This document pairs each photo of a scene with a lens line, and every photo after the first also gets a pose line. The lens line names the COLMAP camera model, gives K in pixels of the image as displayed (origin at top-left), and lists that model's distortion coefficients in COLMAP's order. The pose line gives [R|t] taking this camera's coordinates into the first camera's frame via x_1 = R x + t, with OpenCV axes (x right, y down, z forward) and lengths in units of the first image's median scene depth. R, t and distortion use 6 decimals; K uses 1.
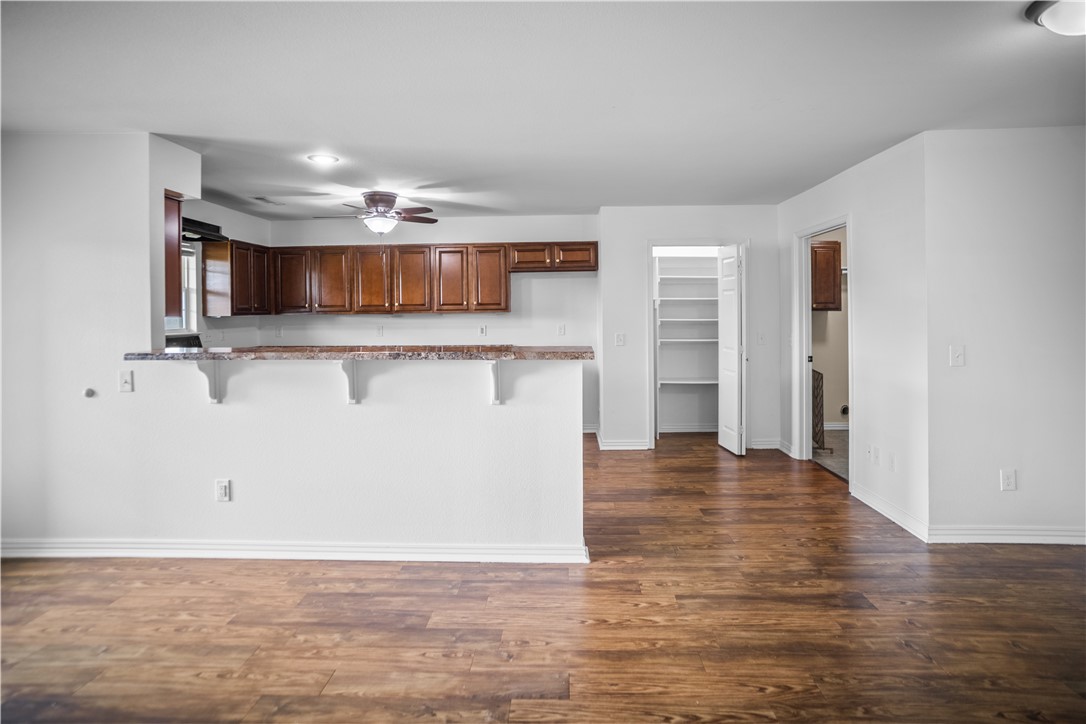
lens RADIAL K [[570.4, 0, 545.8], [0, 570.4, 305.5], [0, 0, 1]] dist [-0.074485, 0.080343]
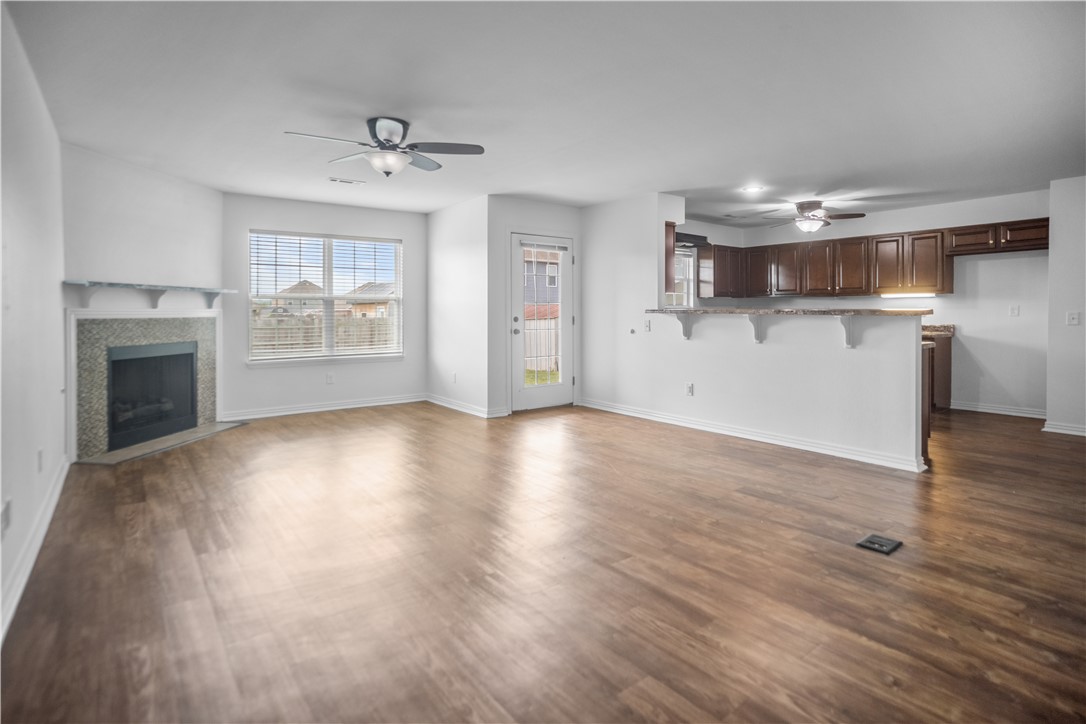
lens RADIAL K [[570.4, 0, 545.8], [0, 570.4, 305.5], [0, 0, 1]] dist [-0.074485, 0.080343]
pose [[0.645032, 0.003817, -0.764146, 0.279683], [-0.000371, 0.999989, 0.004682, 0.033227], [0.764155, -0.002736, 0.645027, -0.280241]]
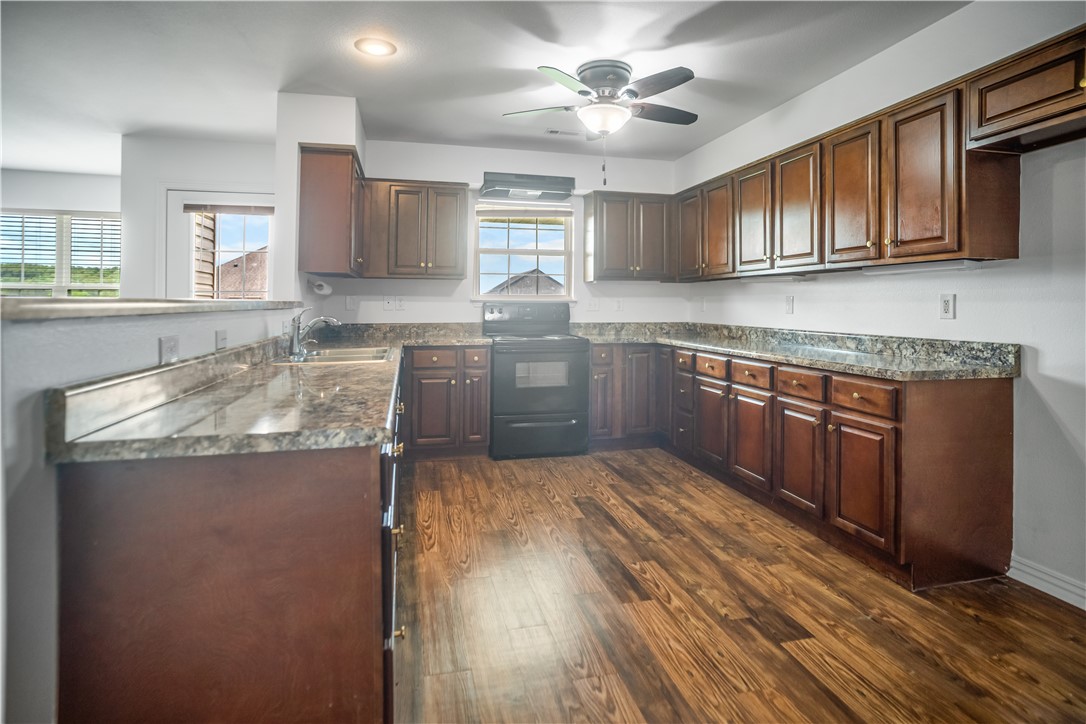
lens RADIAL K [[570.4, 0, 545.8], [0, 570.4, 305.5], [0, 0, 1]] dist [-0.074485, 0.080343]
pose [[0.269750, 0.013908, -0.962830, 0.250288], [0.000359, 0.999894, 0.014544, 0.042977], [0.962930, -0.004268, 0.269716, 0.682737]]
